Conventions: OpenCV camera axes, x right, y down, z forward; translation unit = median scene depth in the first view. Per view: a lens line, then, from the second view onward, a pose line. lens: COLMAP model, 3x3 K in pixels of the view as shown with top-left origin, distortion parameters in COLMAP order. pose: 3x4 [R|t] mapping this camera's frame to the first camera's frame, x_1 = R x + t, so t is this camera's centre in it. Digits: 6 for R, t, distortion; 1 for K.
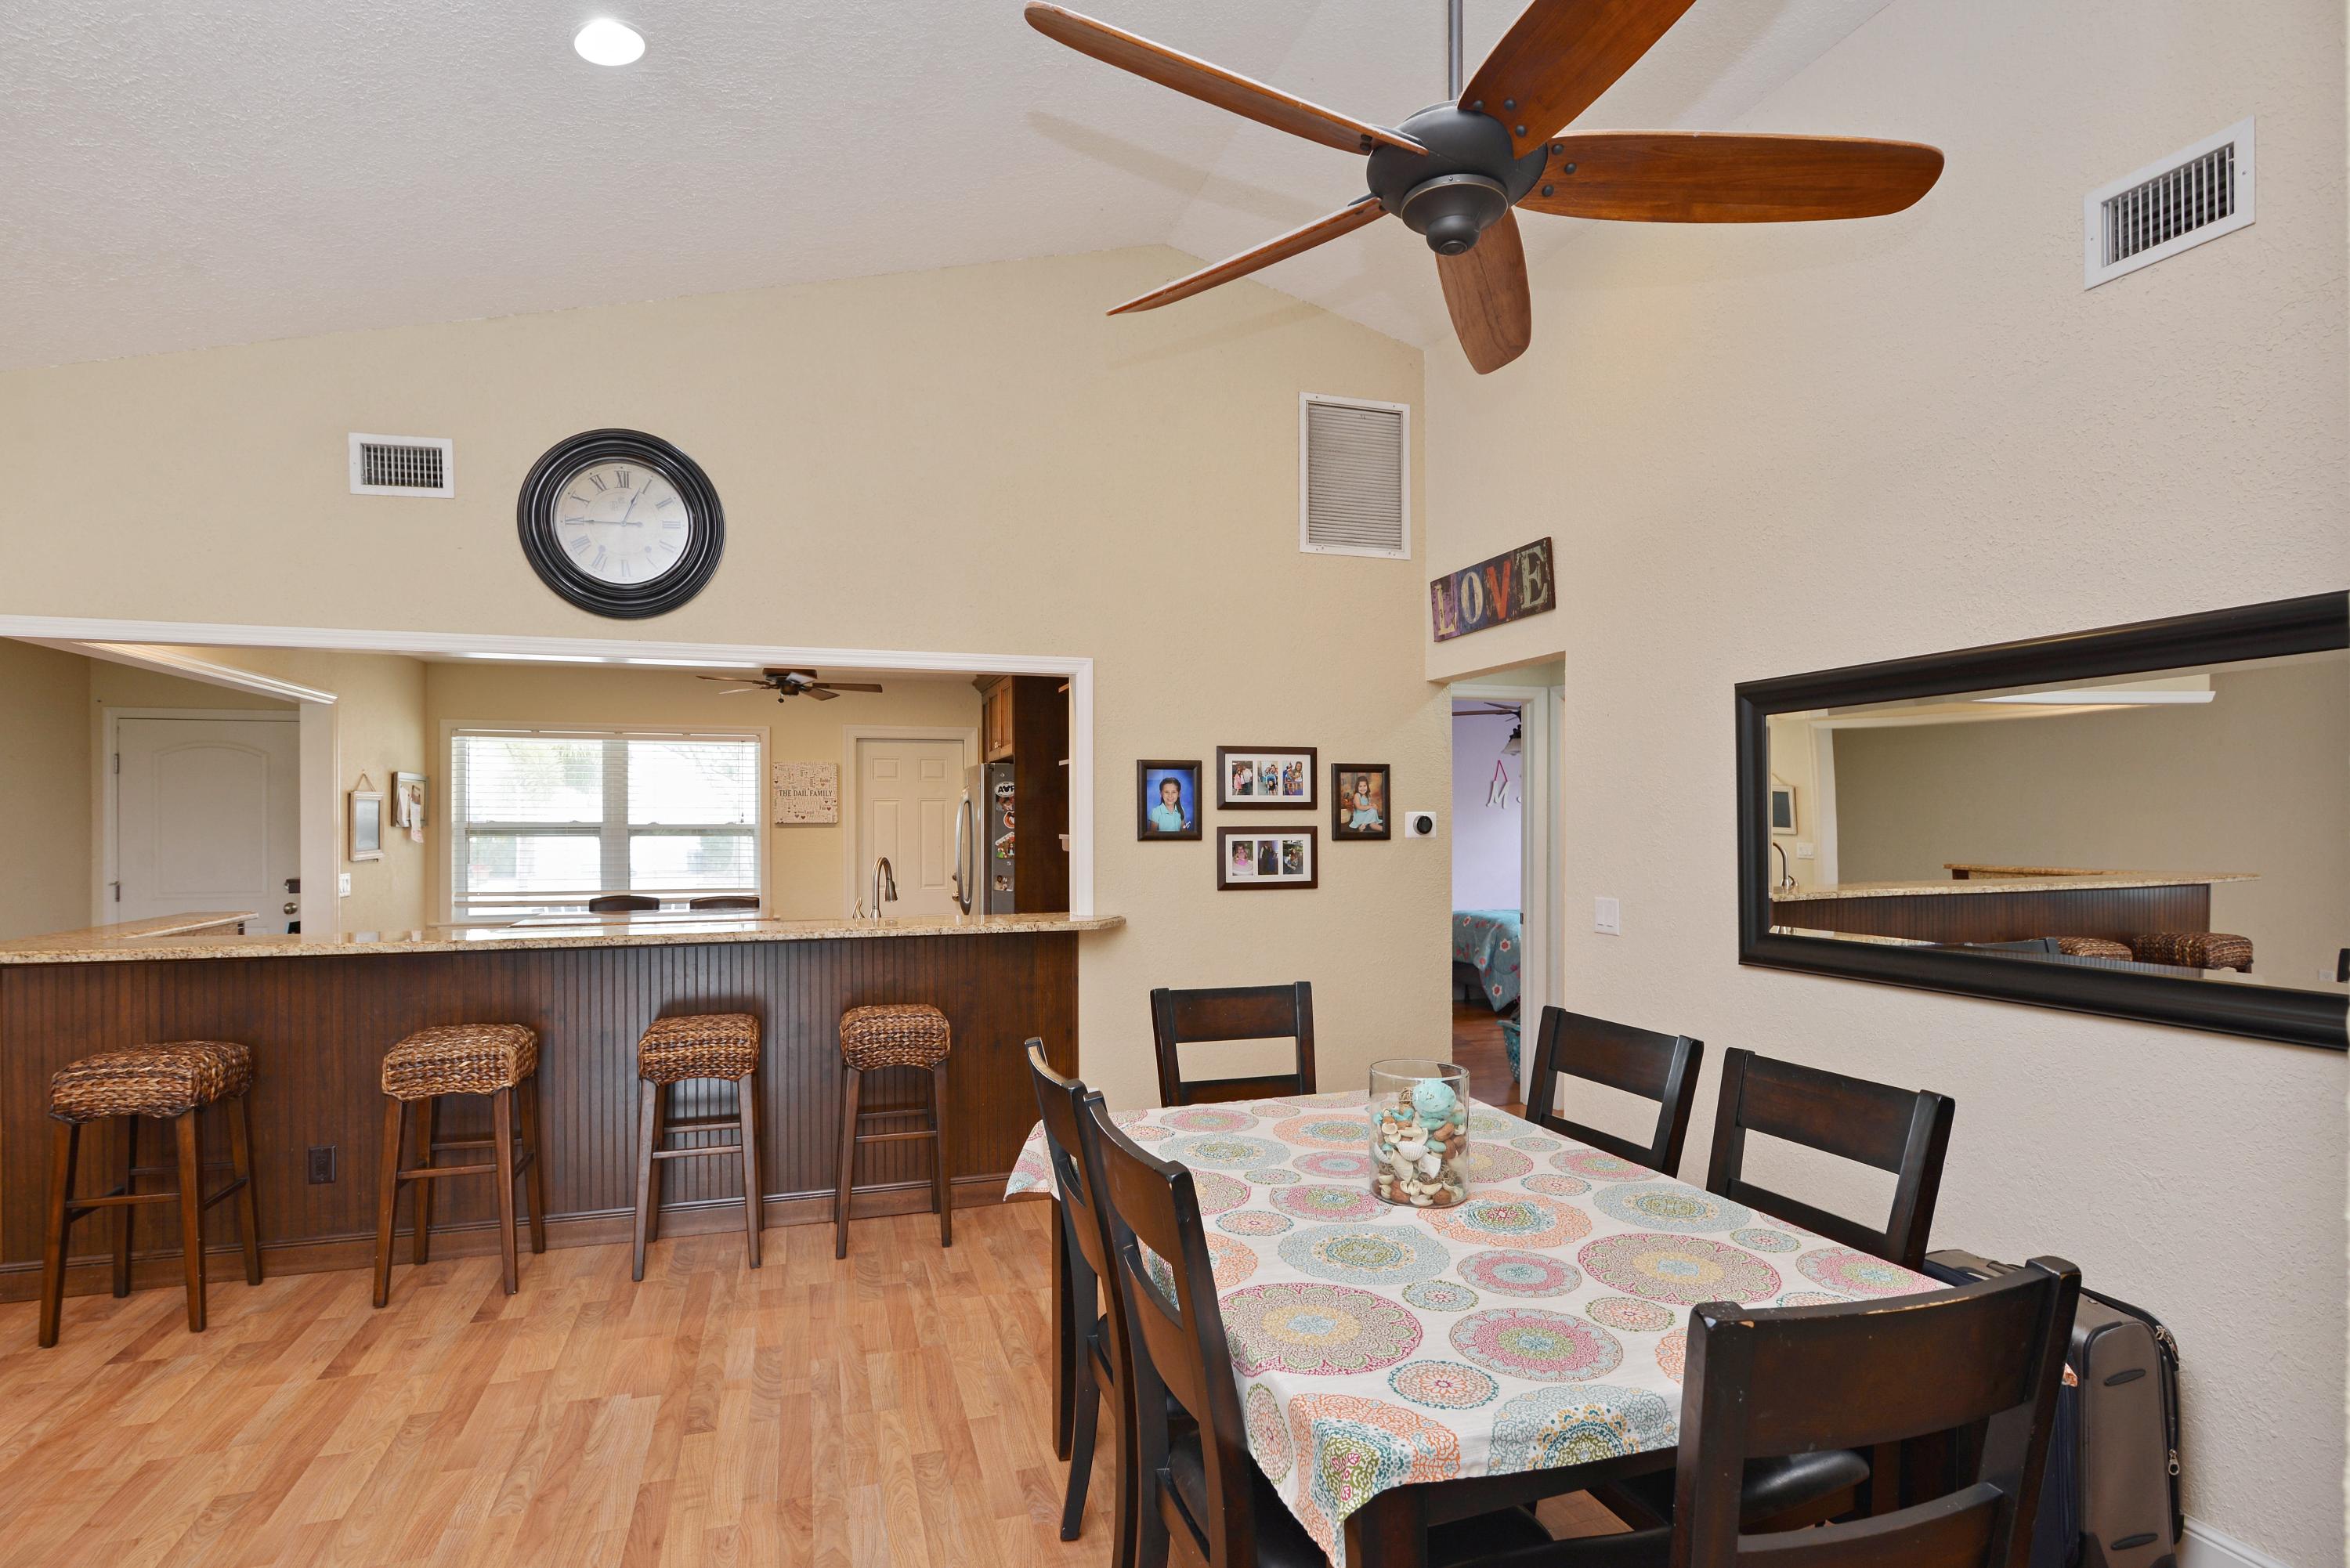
lens RADIAL K [[1172.8, 0, 1175.0], [0, 1172.8, 784.0], [0, 0, 1]] dist [0.001121, 0.000521]
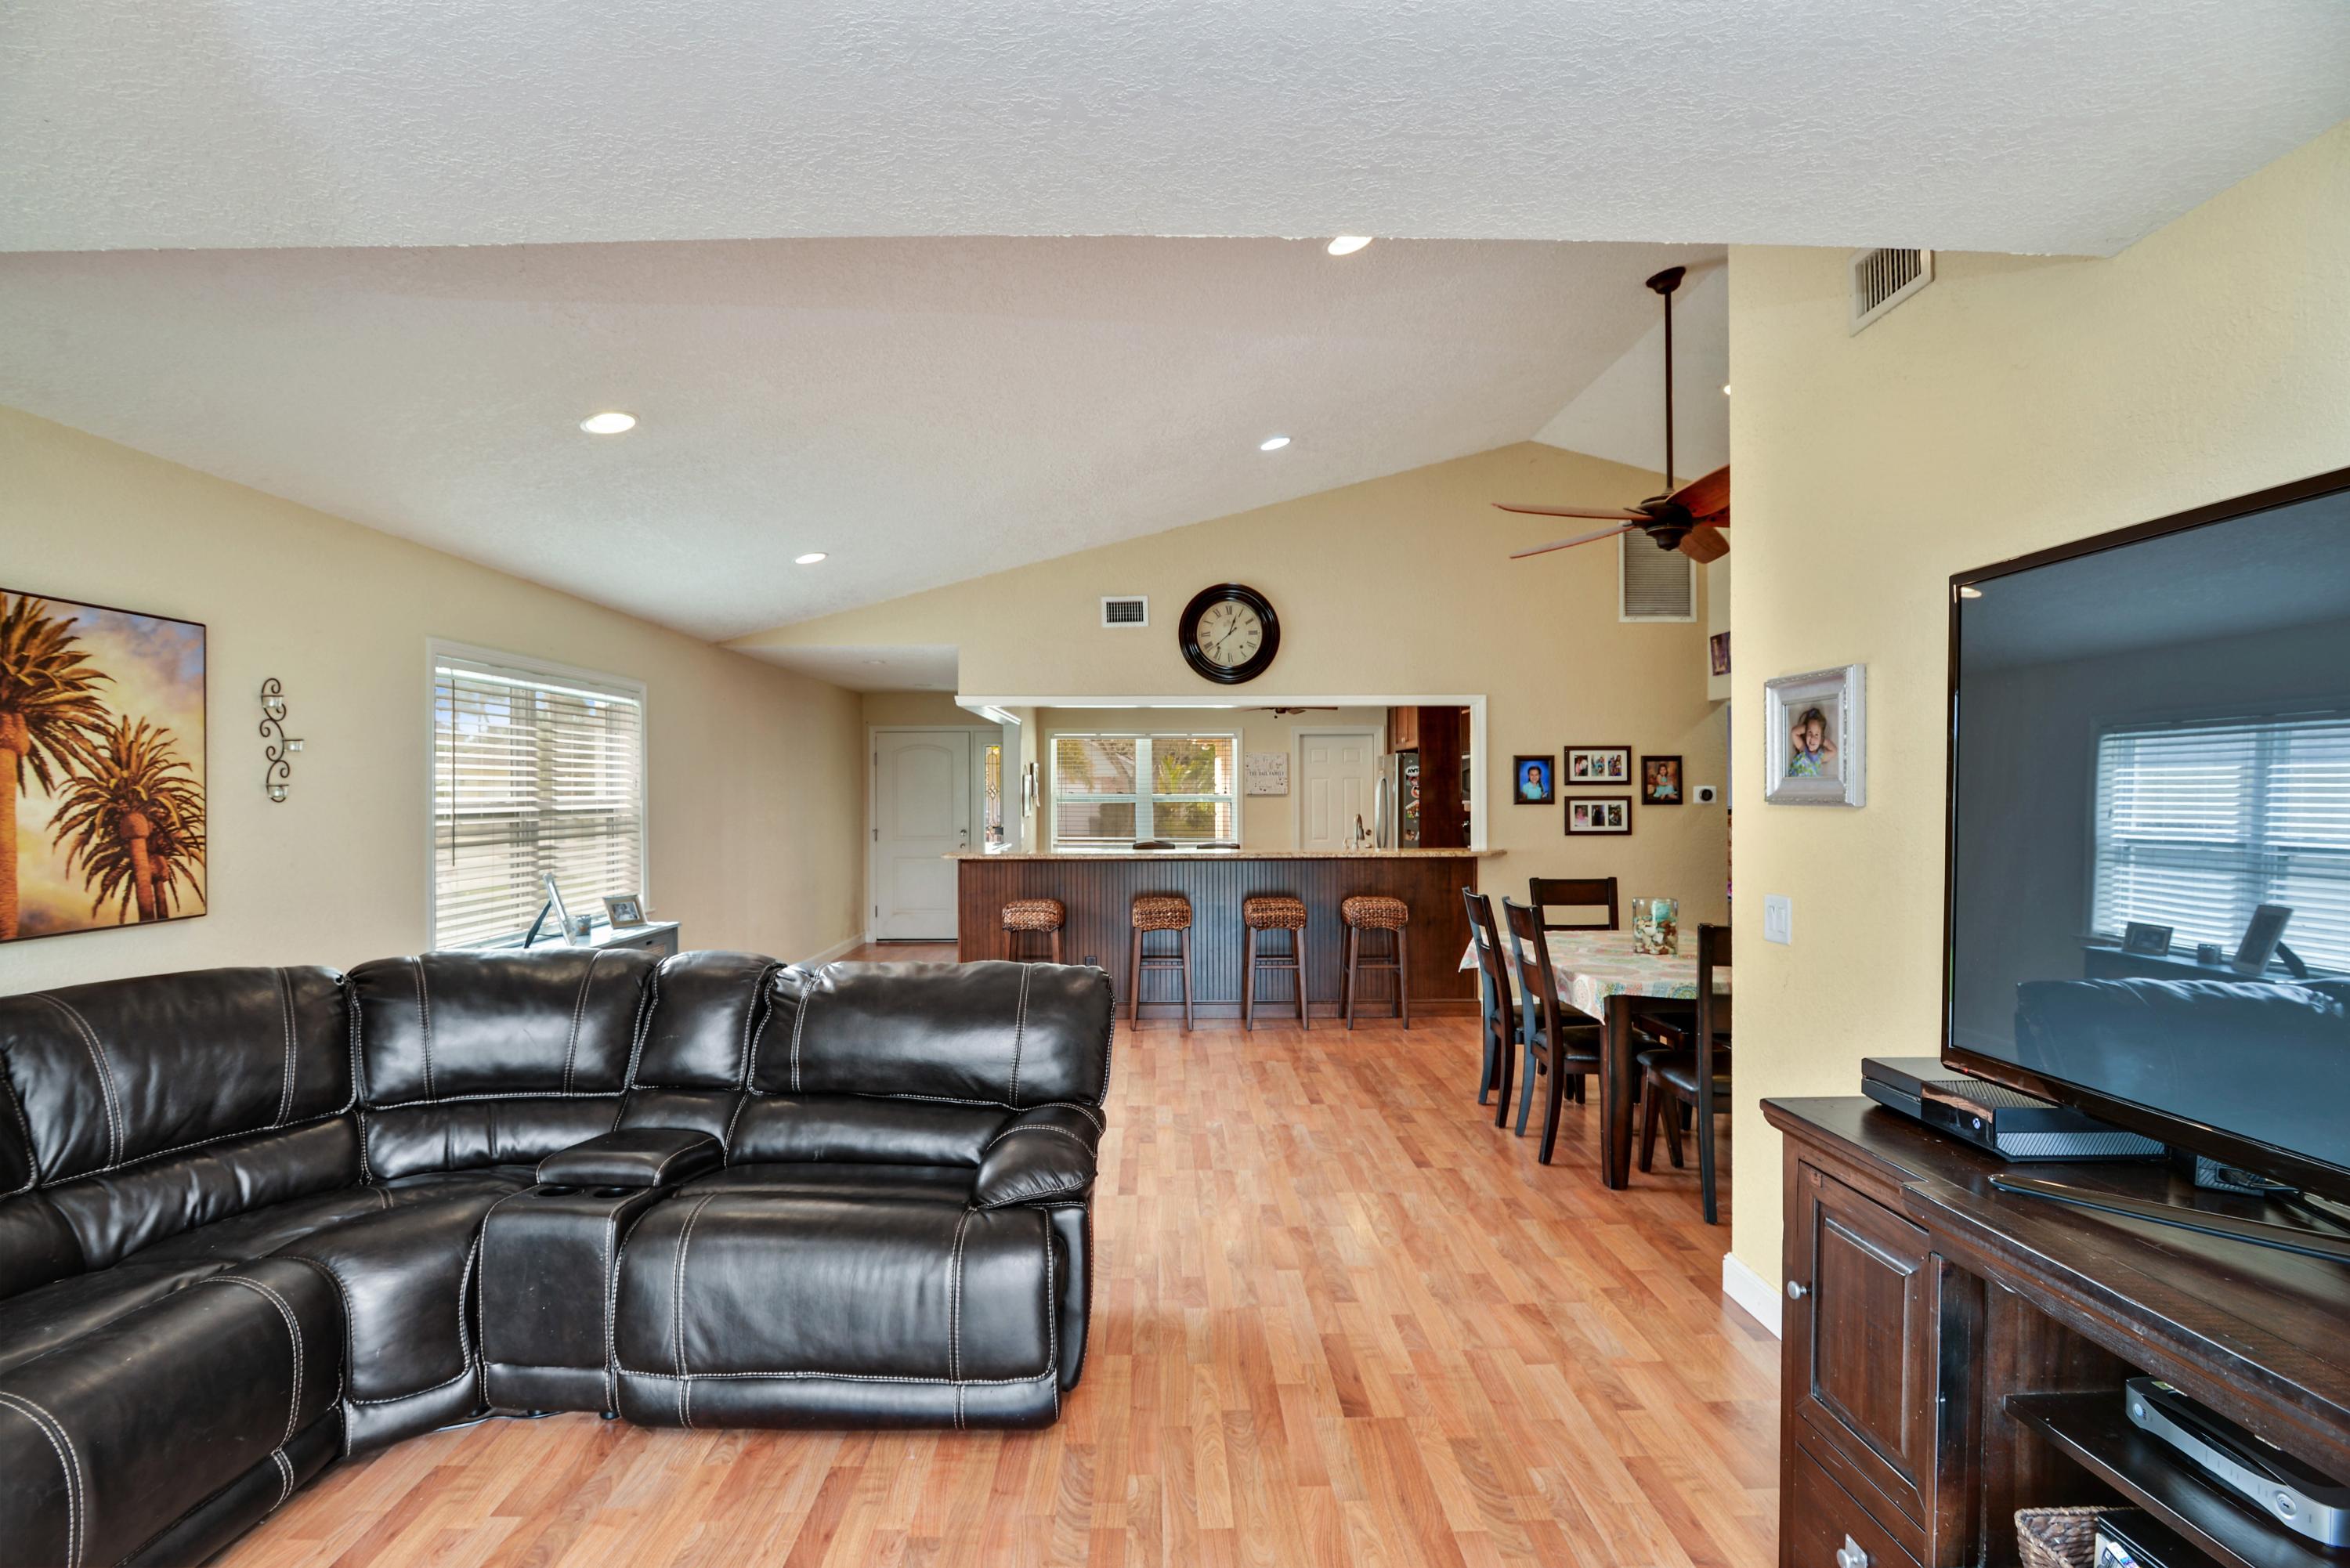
lens RADIAL K [[1172.8, 0, 1175.0], [0, 1172.8, 784.0], [0, 0, 1]] dist [0.001121, 0.000521]
pose [[0.959236, -0.003917, -0.282580, -0.021729], [0.010992, 0.999665, 0.023453, -0.023394], [0.282394, -0.025603, 0.958957, -0.687738]]
